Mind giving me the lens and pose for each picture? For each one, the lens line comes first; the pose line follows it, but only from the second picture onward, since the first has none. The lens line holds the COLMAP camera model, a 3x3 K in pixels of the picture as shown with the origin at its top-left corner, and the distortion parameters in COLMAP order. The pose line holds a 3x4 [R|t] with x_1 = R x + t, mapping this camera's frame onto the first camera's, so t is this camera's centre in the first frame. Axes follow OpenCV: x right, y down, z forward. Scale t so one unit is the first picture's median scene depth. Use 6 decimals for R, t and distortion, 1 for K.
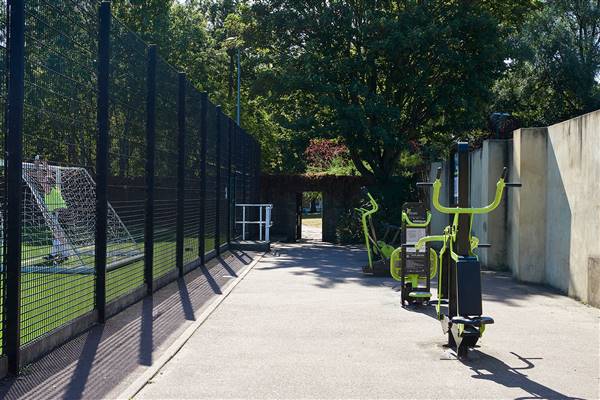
lens RADIAL K [[519.4, 0, 300.0], [0, 519.4, 200.0], [0, 0, 1]] dist [-0.001297, 0.008703]
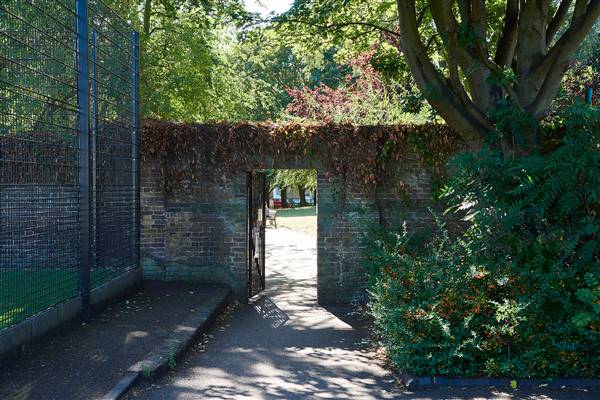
lens RADIAL K [[519.4, 0, 300.0], [0, 519.4, 200.0], [0, 0, 1]] dist [-0.001297, 0.008703]
pose [[0.999706, -0.016073, 0.018155, 0.022870], [0.015731, 0.999699, 0.018852, -0.001009], [-0.018453, -0.018561, 0.999657, 0.618167]]
